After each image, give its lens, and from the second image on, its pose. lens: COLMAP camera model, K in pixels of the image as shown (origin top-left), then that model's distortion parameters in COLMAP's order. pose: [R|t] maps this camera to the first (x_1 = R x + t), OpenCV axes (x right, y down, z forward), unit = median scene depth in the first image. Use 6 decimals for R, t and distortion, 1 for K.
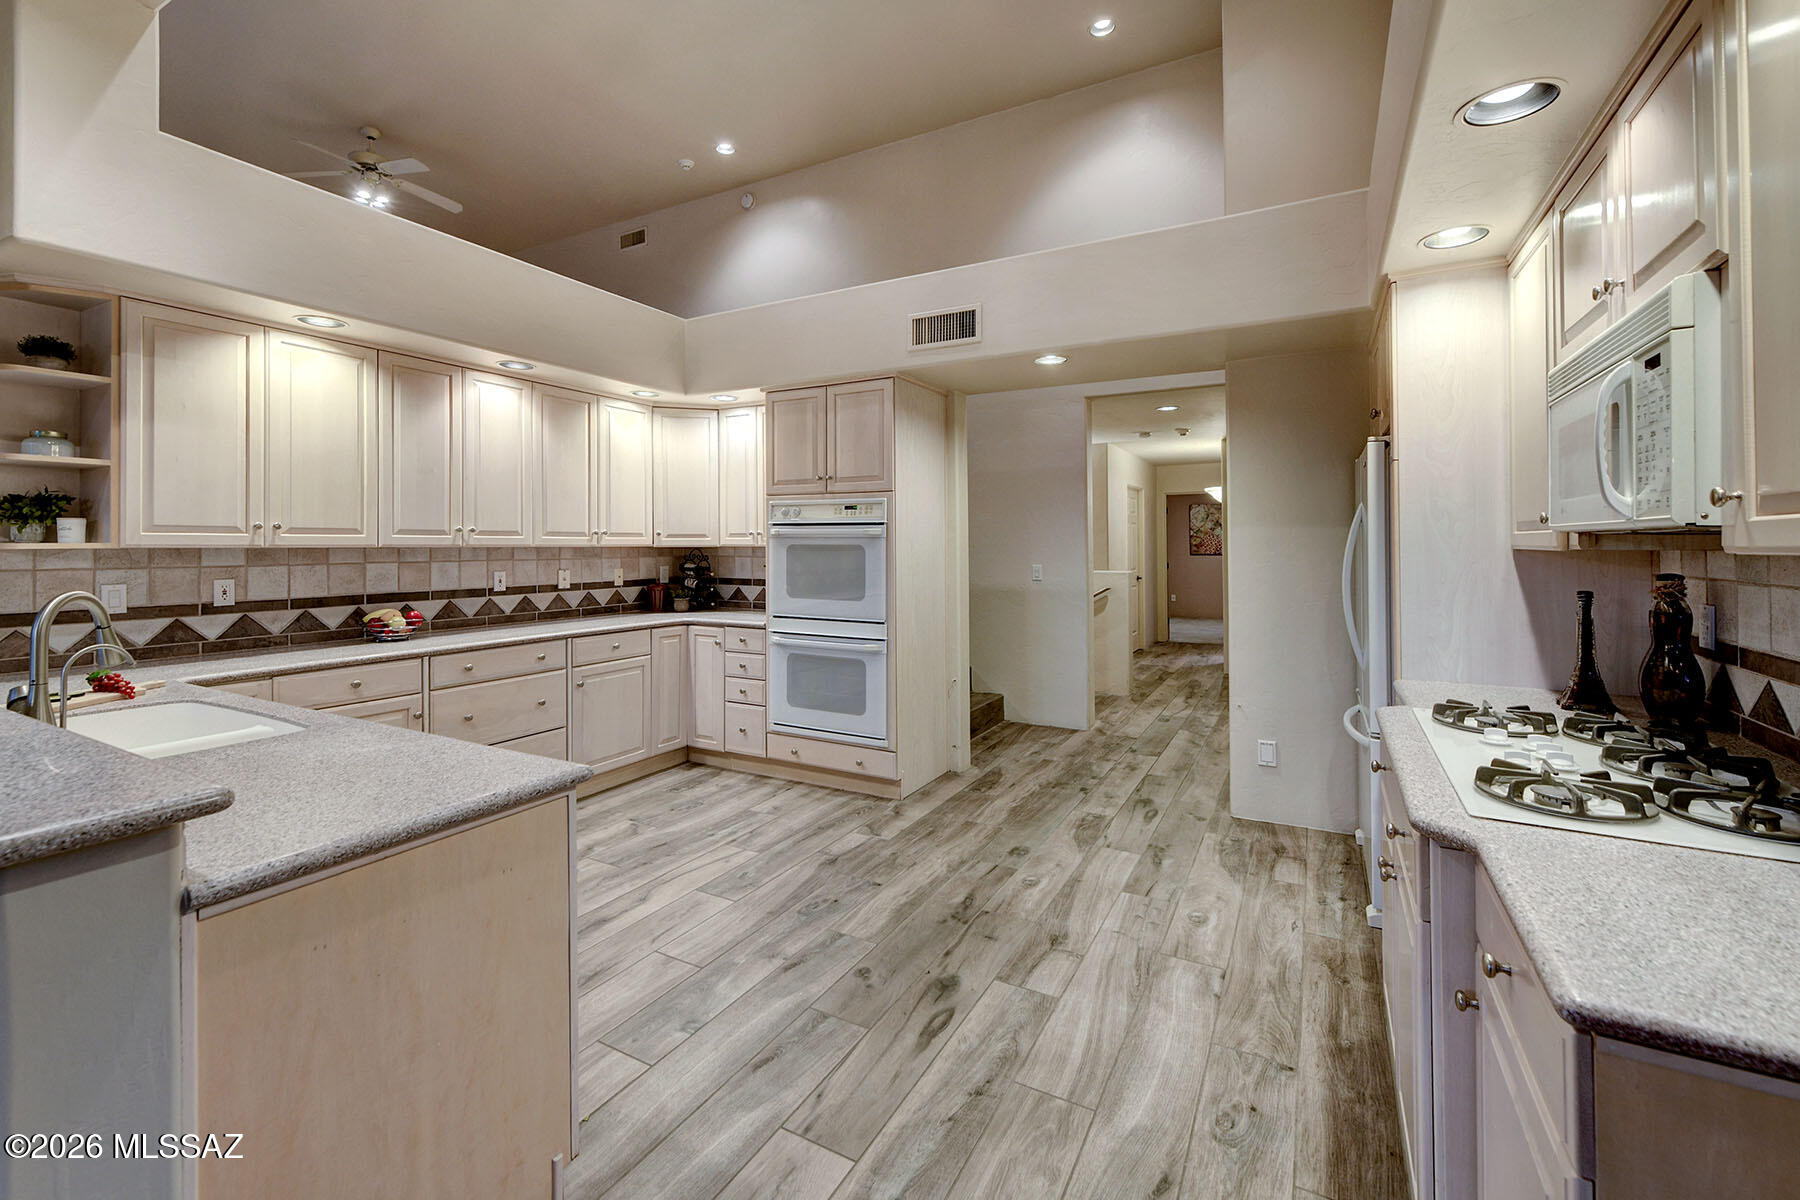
lens RADIAL K [[740.7, 0, 841.0], [0, 740.7, 531.6], [0, 0, 1]] dist [0.006977, -0.000962]
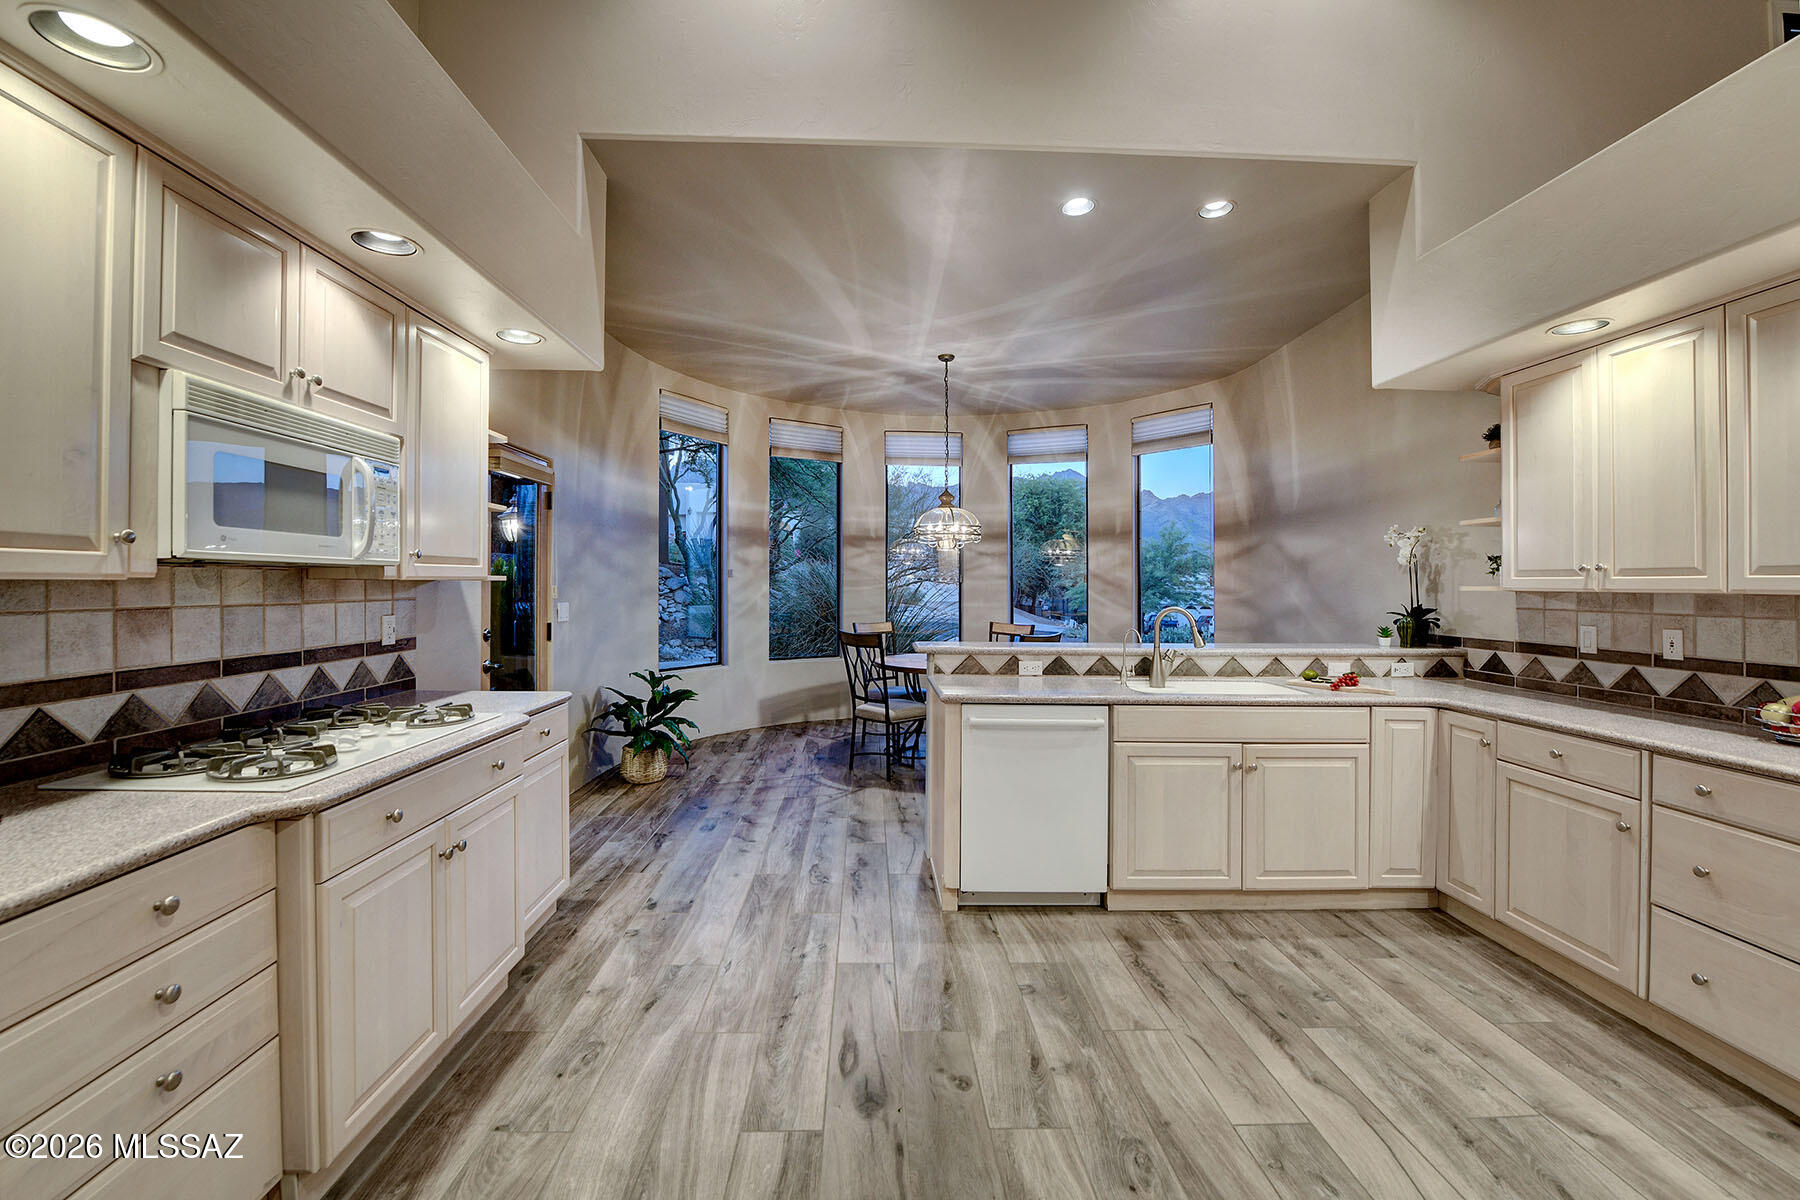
lens RADIAL K [[740.7, 0, 886.3], [0, 740.7, 588.9], [0, 0, 1]] dist [0.006977, -0.000962]
pose [[-0.821560, -0.003787, -0.570109, 0.400734], [0.000100, 0.999977, -0.006786, 0.021298], [0.570121, -0.005632, -0.821541, 1.121084]]
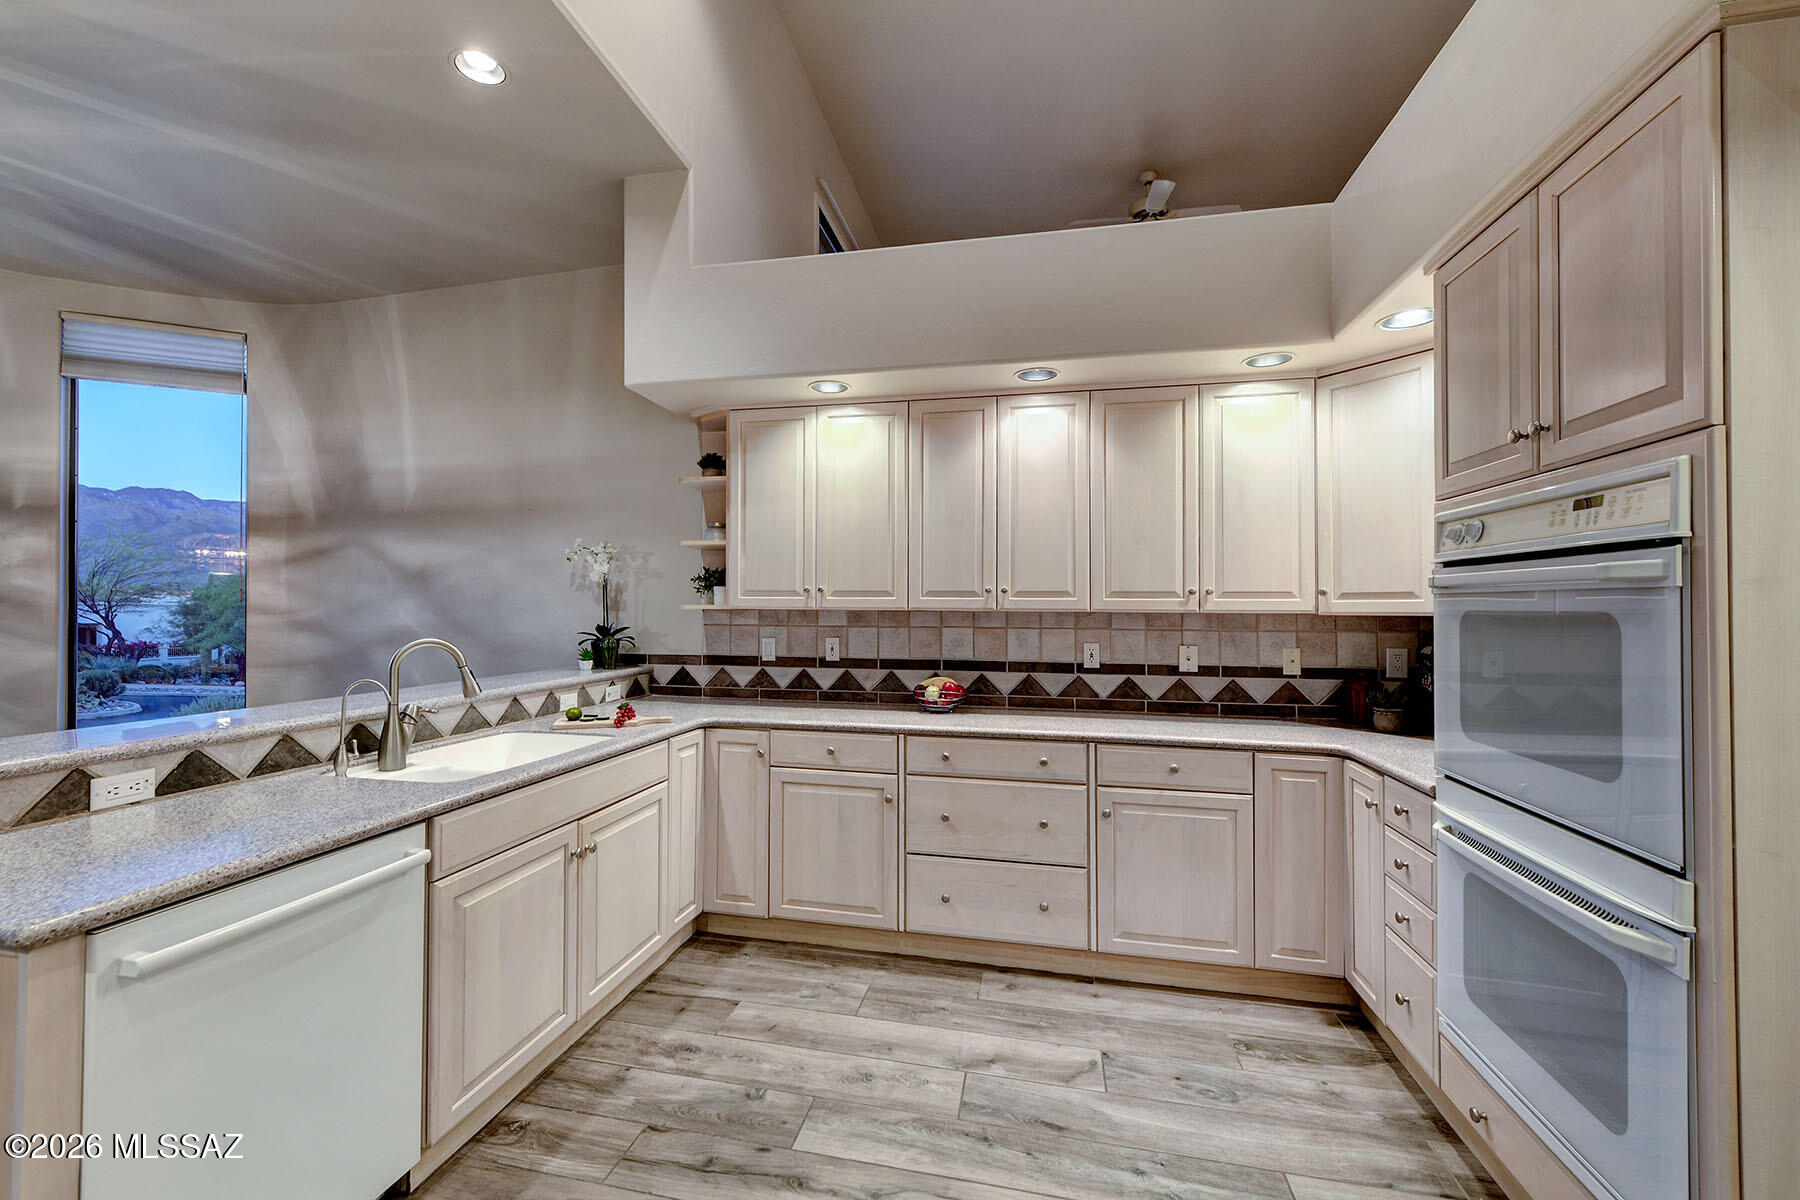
lens RADIAL K [[740.7, 0, 894.7], [0, 740.7, 597.8], [0, 0, 1]] dist [0.006977, -0.000962]
pose [[0.354936, -0.011050, -0.934825, 0.247335], [0.009072, 0.999924, -0.008375, 0.012773], [0.934847, -0.005509, 0.355009, 0.646261]]
